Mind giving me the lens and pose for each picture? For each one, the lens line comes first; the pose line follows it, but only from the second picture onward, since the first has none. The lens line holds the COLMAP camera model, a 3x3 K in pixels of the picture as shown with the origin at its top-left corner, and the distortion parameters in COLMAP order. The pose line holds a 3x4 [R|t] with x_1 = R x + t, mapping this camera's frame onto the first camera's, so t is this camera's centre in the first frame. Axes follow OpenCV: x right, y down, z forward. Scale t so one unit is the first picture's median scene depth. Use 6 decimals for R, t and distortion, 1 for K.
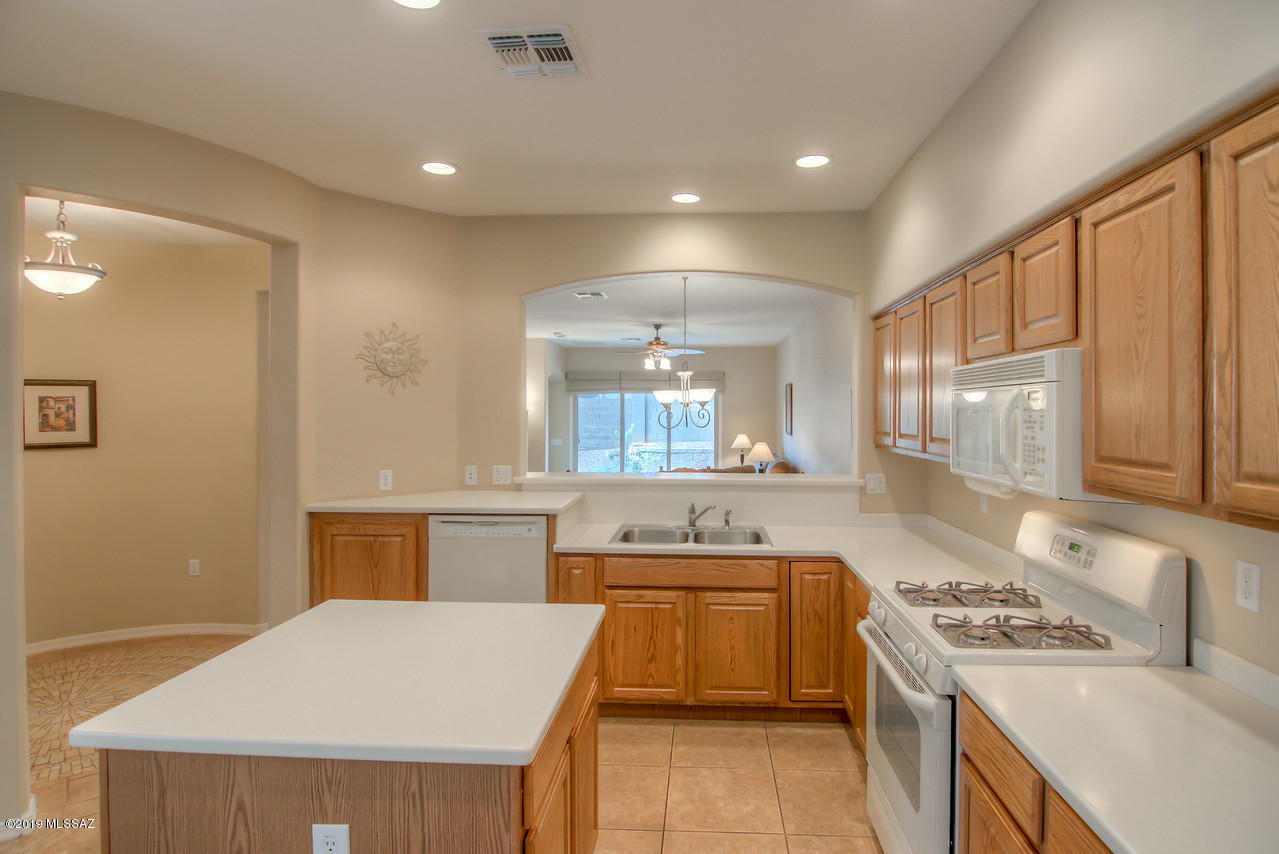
lens RADIAL K [[654.0, 0, 683.8], [0, 654.0, 412.5], [0, 0, 1]] dist [0.000421, -0.014548]
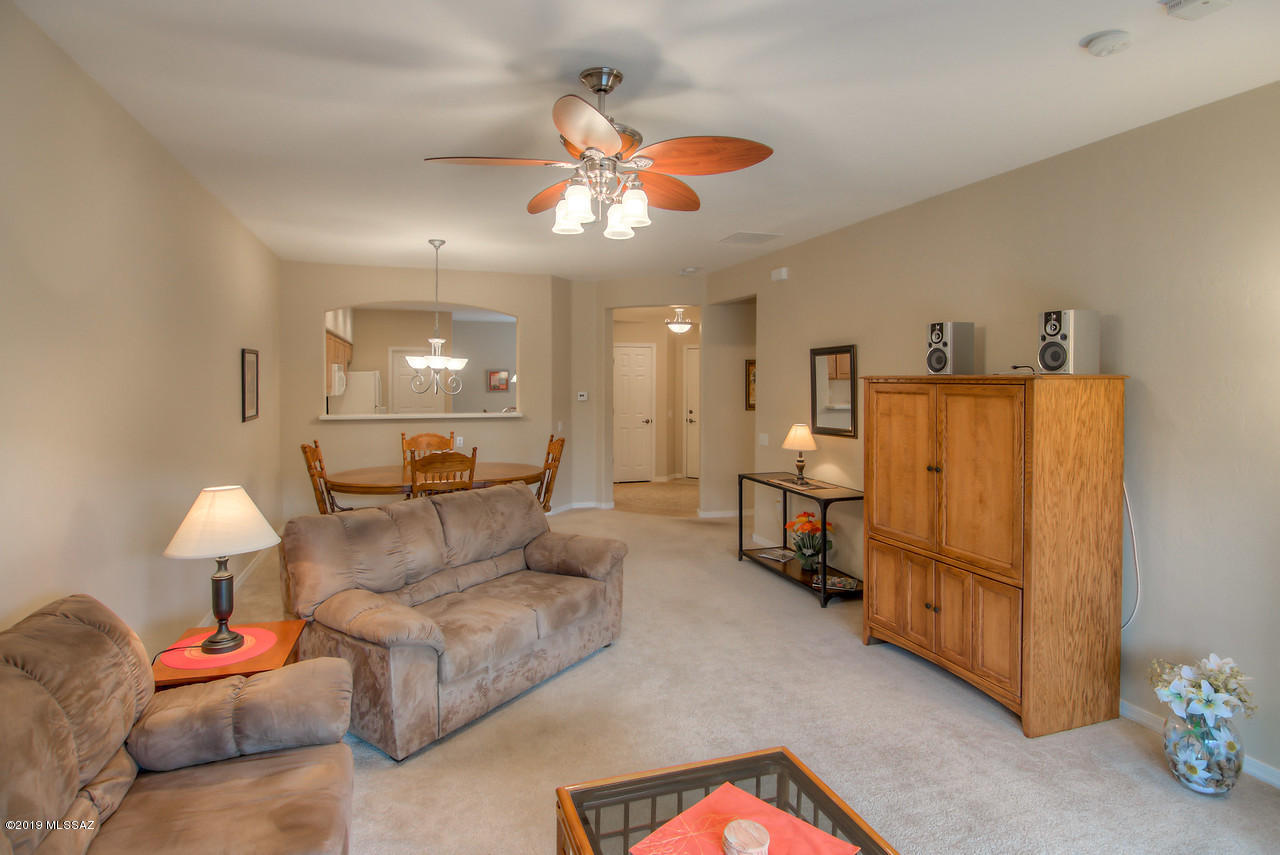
lens RADIAL K [[664.5, 0, 620.3], [0, 664.5, 388.1], [0, 0, 1]] dist [0.000334, -0.016277]
pose [[-0.940841, -0.004380, -0.338820, 0.253411], [-0.010083, 0.999836, 0.015073, -0.011512], [0.338698, 0.017597, -0.940730, 6.266728]]
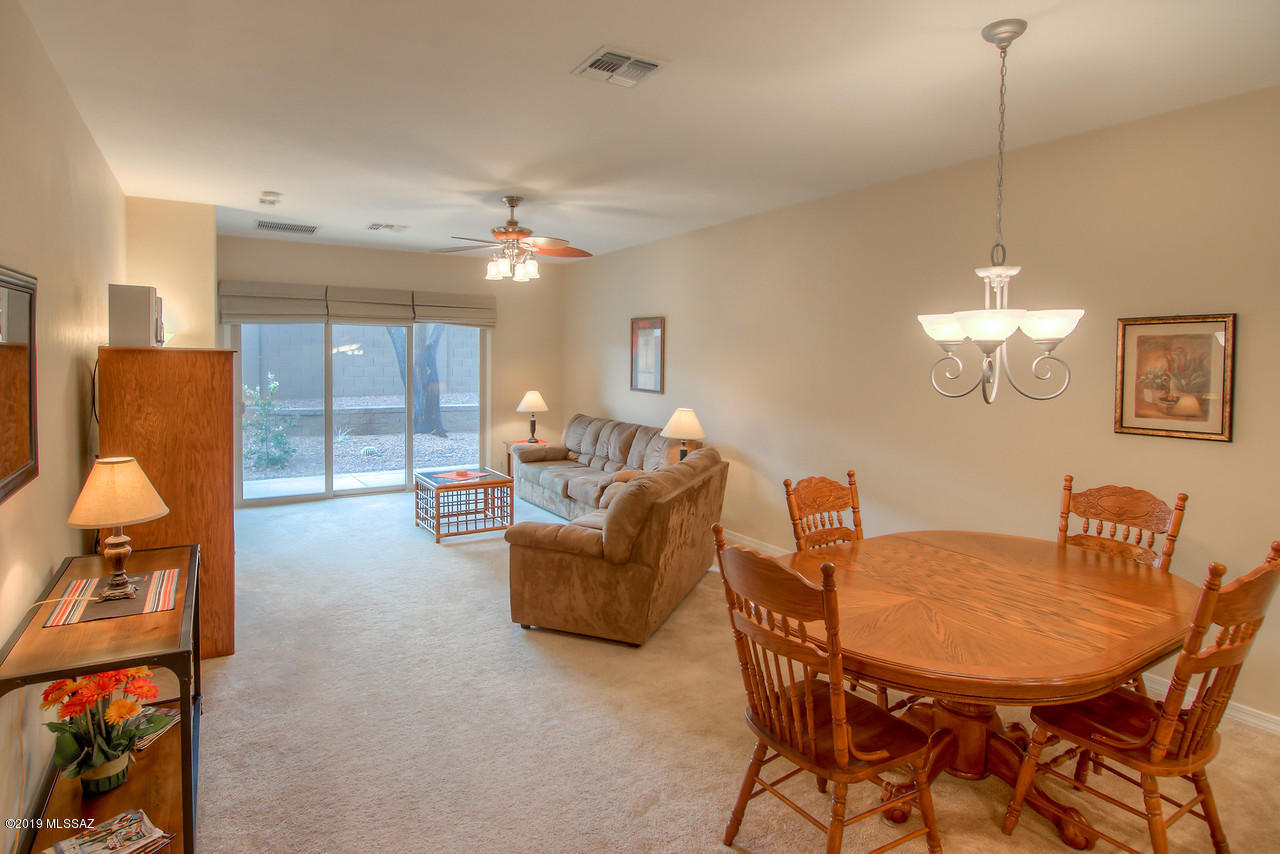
lens RADIAL K [[676.2, 0, 646.7], [0, 676.2, 367.3], [0, 0, 1]] dist [-0.000440, -0.018118]
pose [[0.825135, -0.002510, 0.564931, -1.306364], [-0.006416, 0.999884, 0.013814, -0.005829], [-0.564900, -0.015023, 0.825023, 2.289618]]
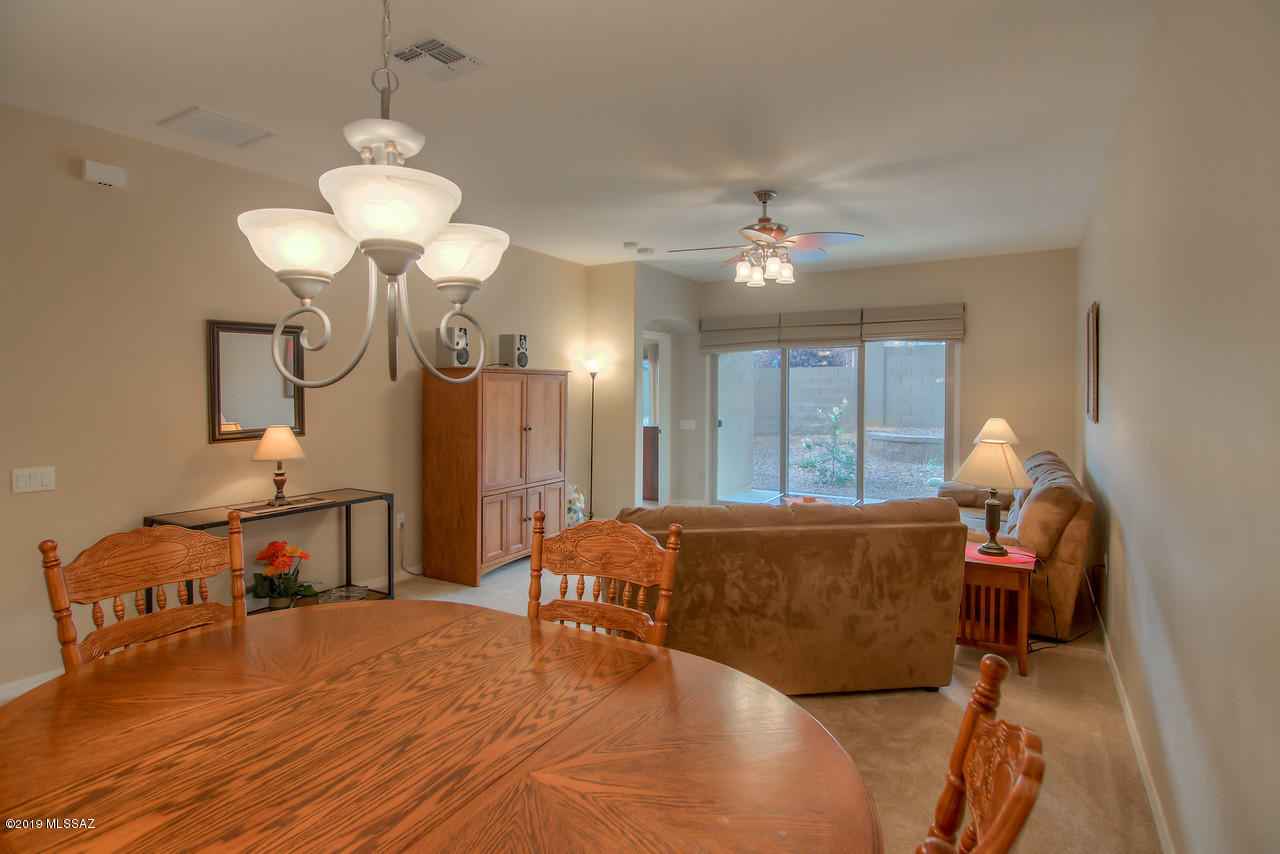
lens RADIAL K [[660.1, 0, 635.0], [0, 660.1, 400.7], [0, 0, 1]] dist [-0.000213, -0.015973]
pose [[0.874683, 0.004218, -0.484678, 0.580443], [0.002535, 0.999909, 0.013278, 0.075639], [0.484689, -0.012843, 0.874592, 2.528899]]
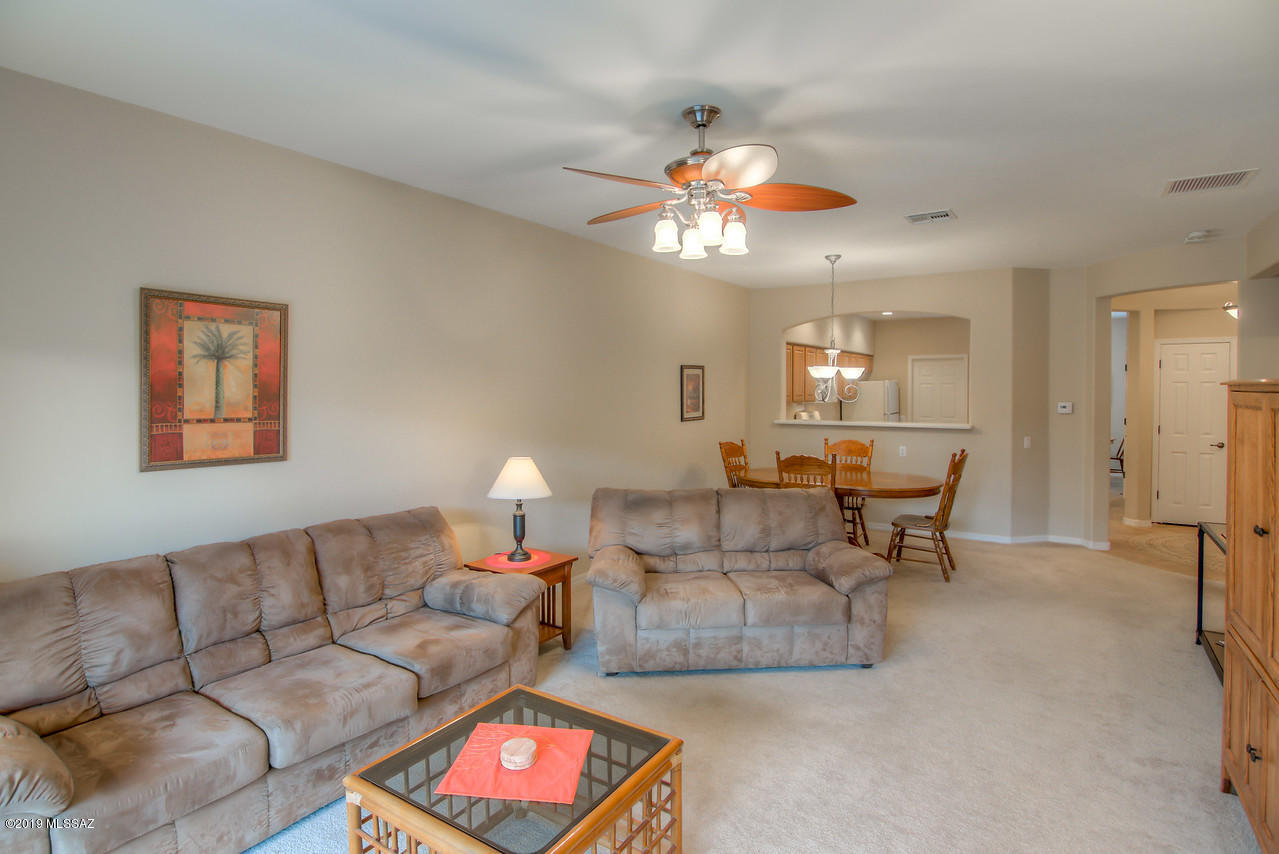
lens RADIAL K [[659.6, 0, 634.5], [0, 659.6, 400.7], [0, 0, 1]] dist [-0.000213, -0.015973]
pose [[-0.854585, -0.015490, 0.519080, -0.868619], [-0.002209, 0.999654, 0.026195, -0.017394], [-0.519307, 0.021239, -0.854324, 6.331905]]
